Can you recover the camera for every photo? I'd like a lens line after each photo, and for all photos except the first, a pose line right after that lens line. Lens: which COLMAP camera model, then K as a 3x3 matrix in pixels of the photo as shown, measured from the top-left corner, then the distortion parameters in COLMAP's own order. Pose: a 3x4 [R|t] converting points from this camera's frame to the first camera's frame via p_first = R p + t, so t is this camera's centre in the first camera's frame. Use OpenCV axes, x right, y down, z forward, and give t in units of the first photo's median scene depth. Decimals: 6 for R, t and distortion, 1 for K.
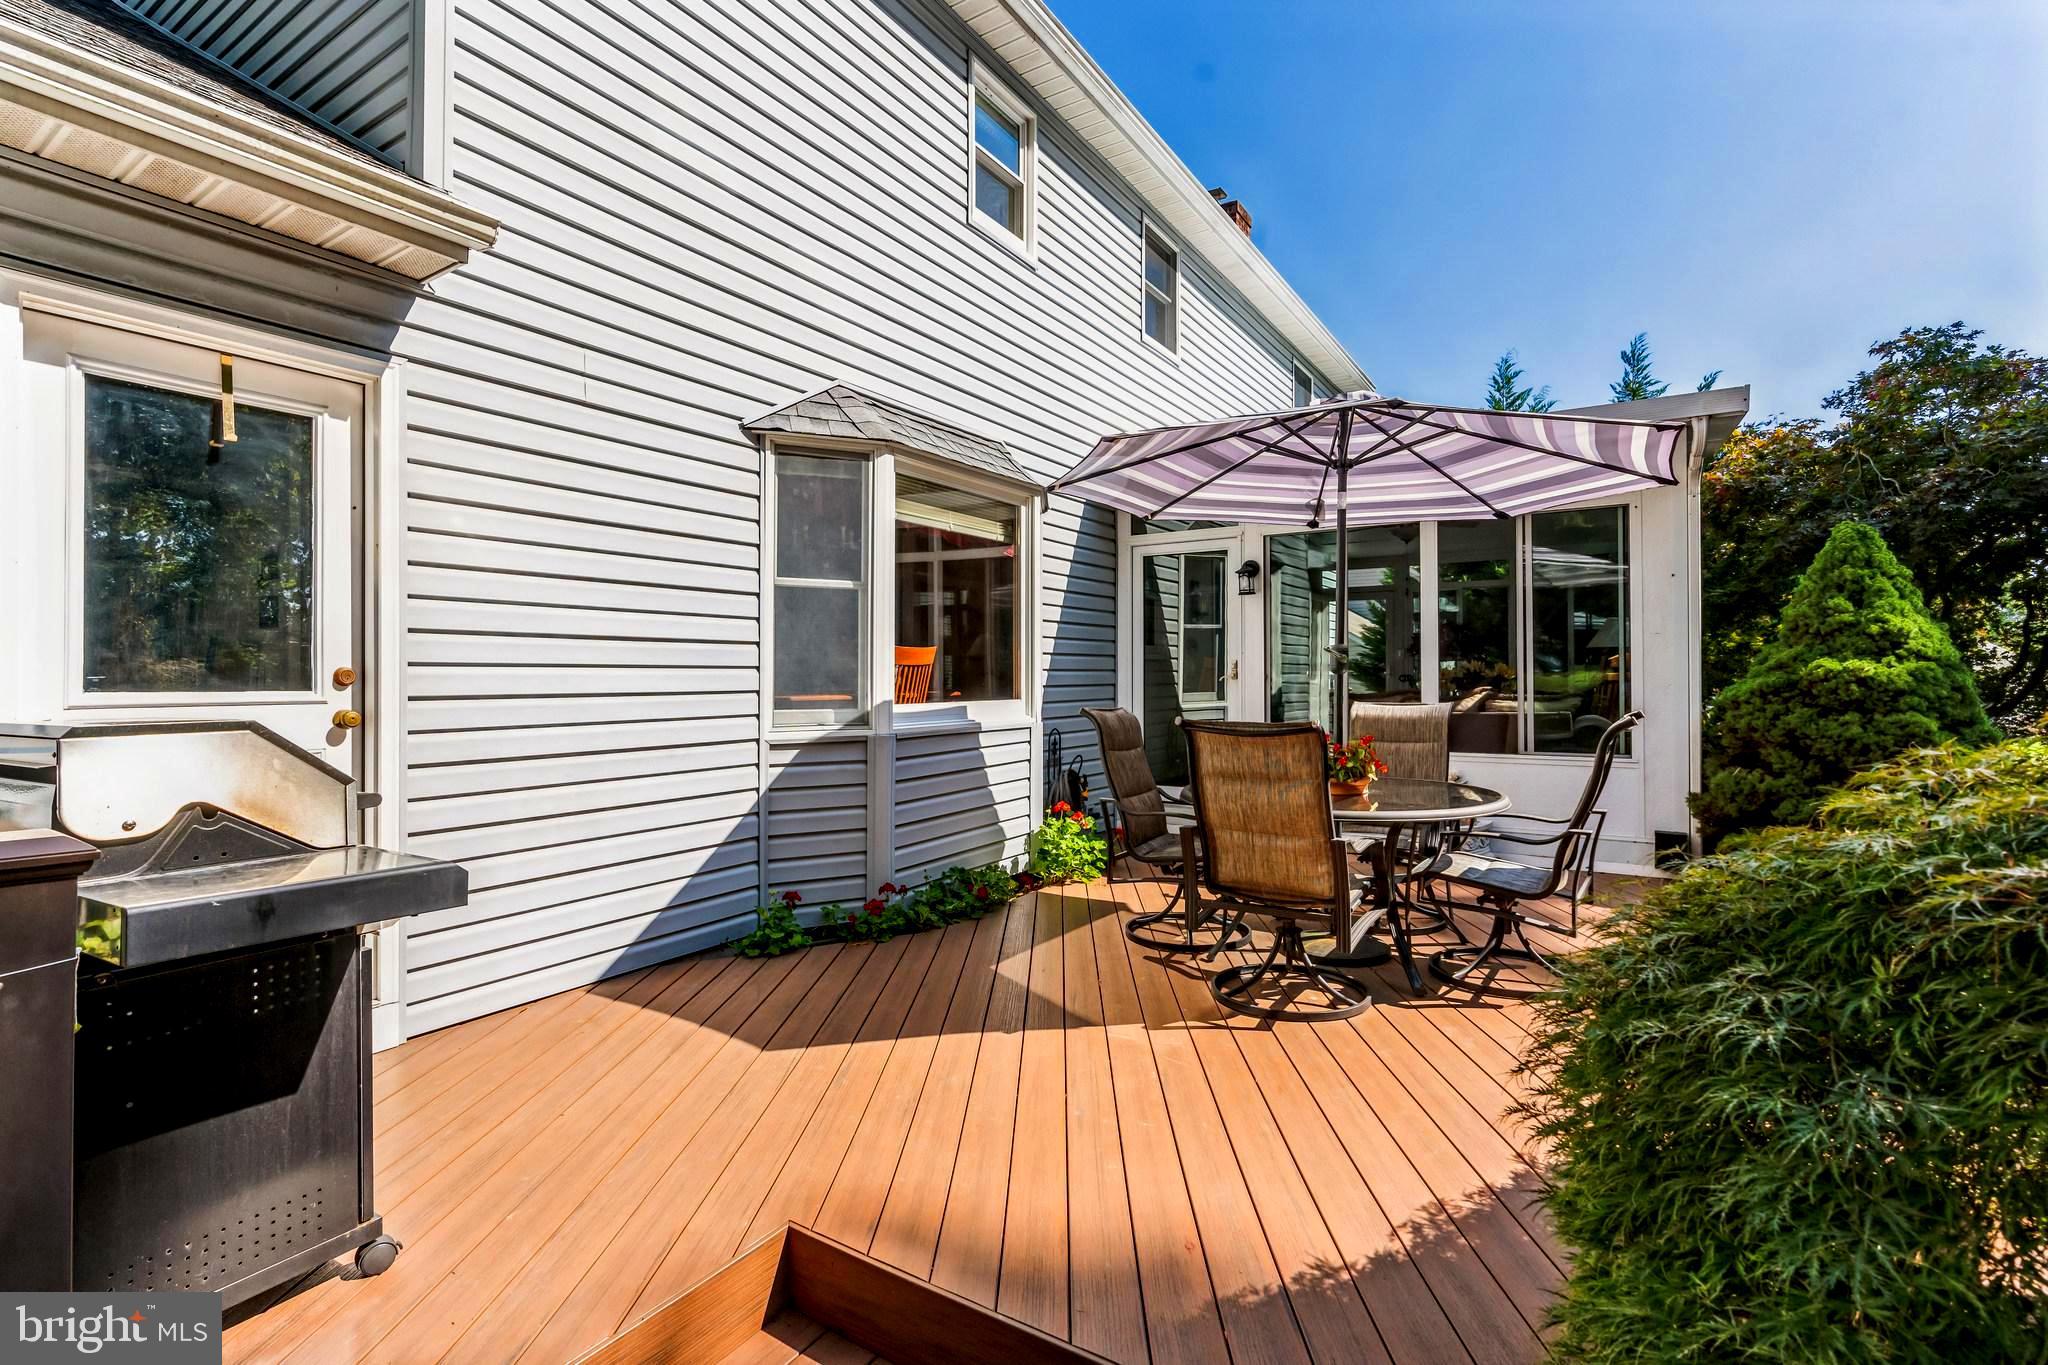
lens RADIAL K [[921.5, 0, 1039.8], [0, 921.5, 665.5], [0, 0, 1]] dist [-0.003383, -0.000256]
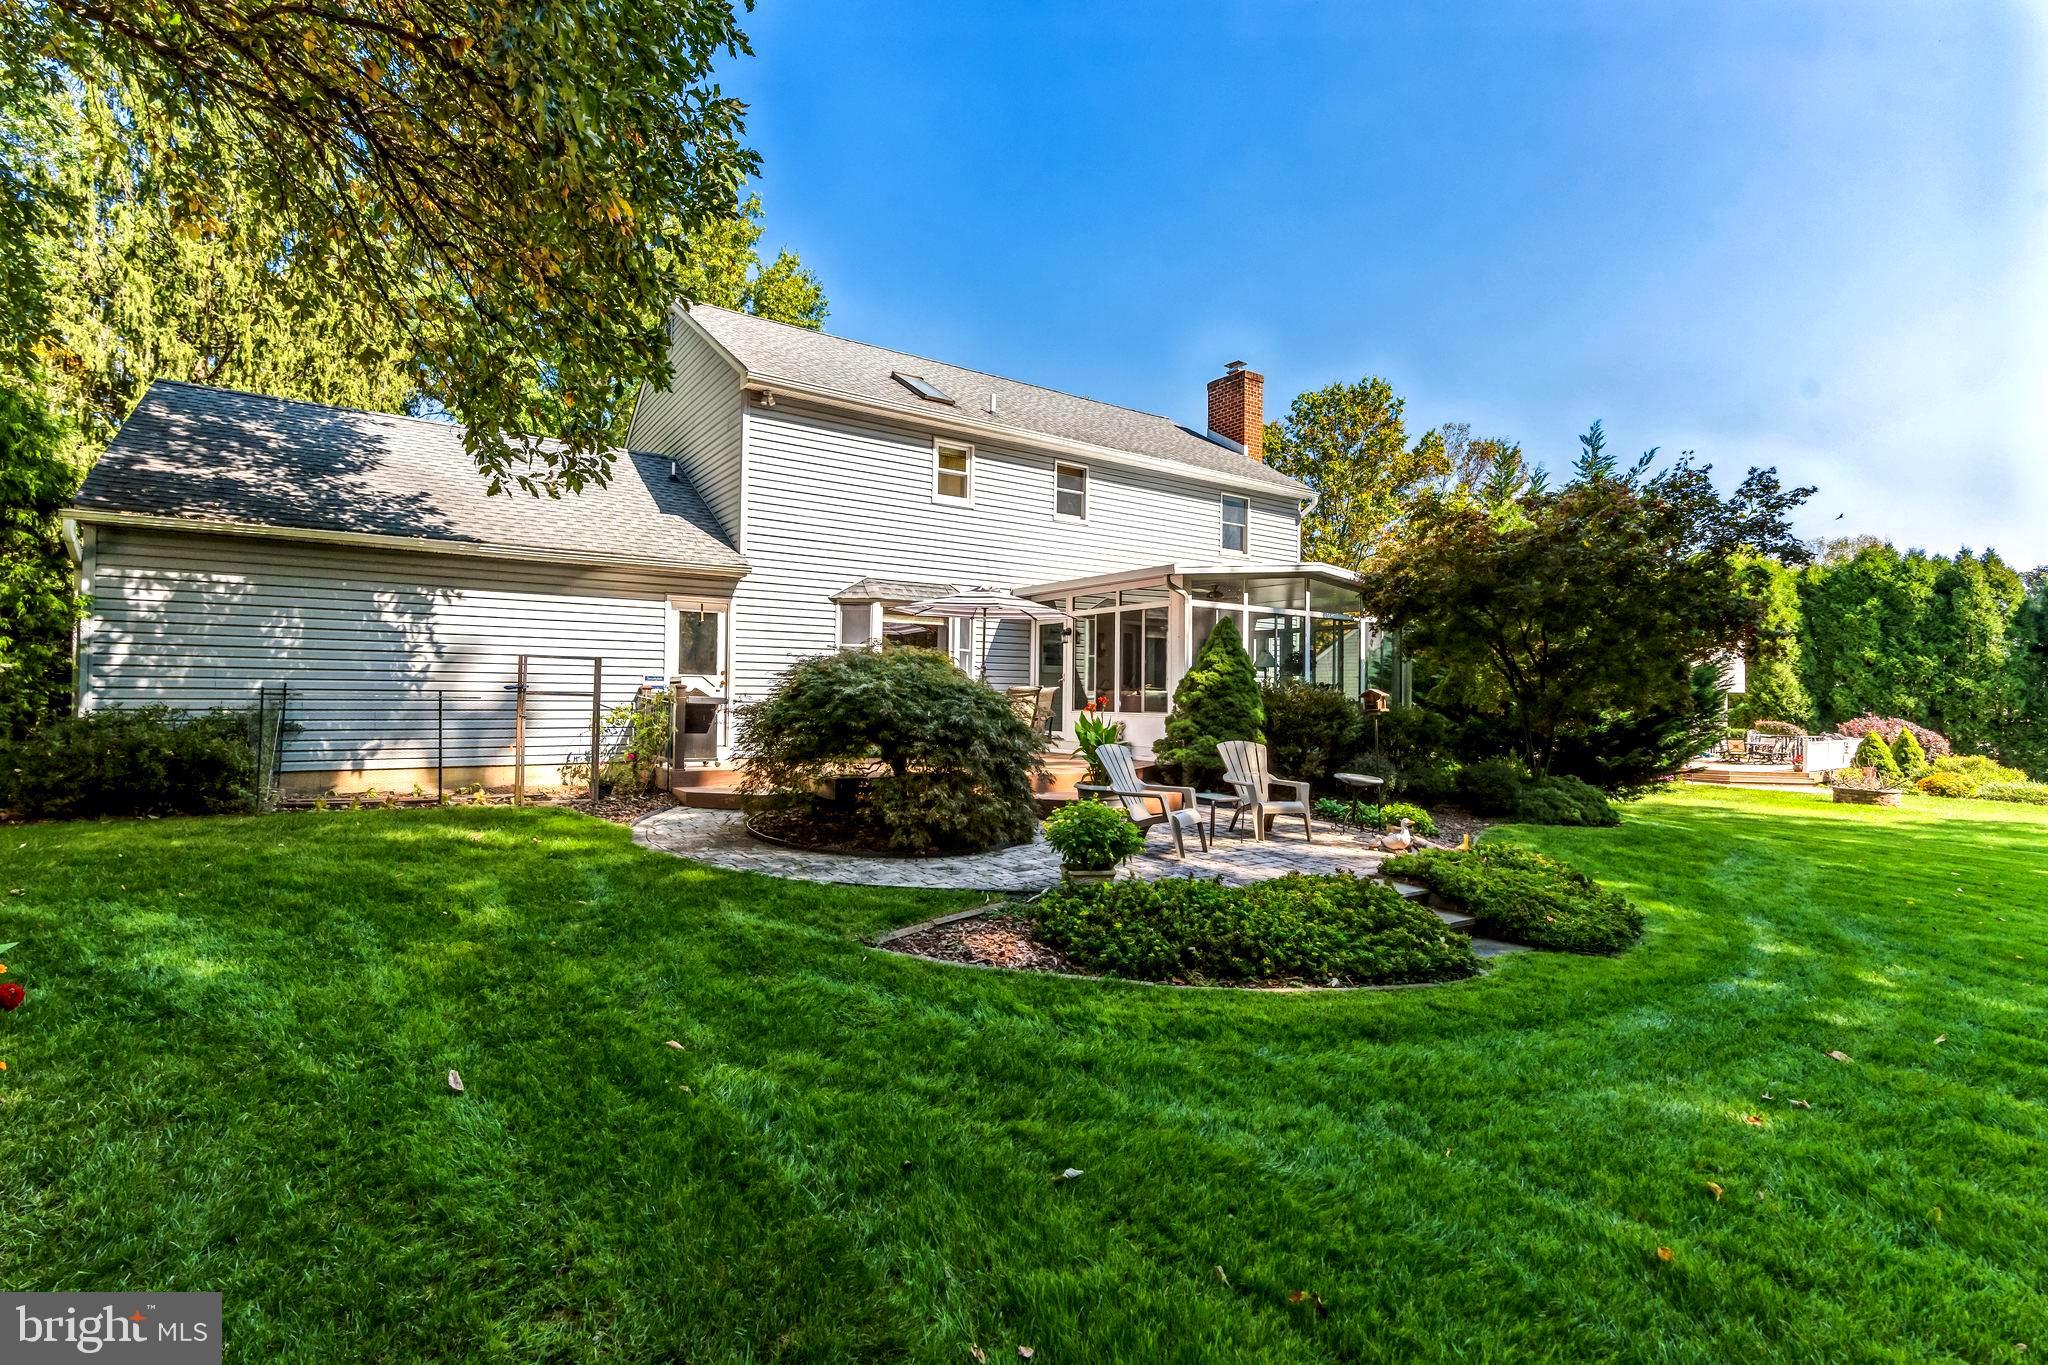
lens RADIAL K [[921.5, 0, 1016.6], [0, 921.5, 690.5], [0, 0, 1]] dist [-0.003383, -0.000256]
pose [[0.923024, 0.009542, -0.384623, 1.463855], [-0.010086, 0.999949, 0.000601, 0.053496], [0.384609, 0.003324, 0.923074, -1.654445]]
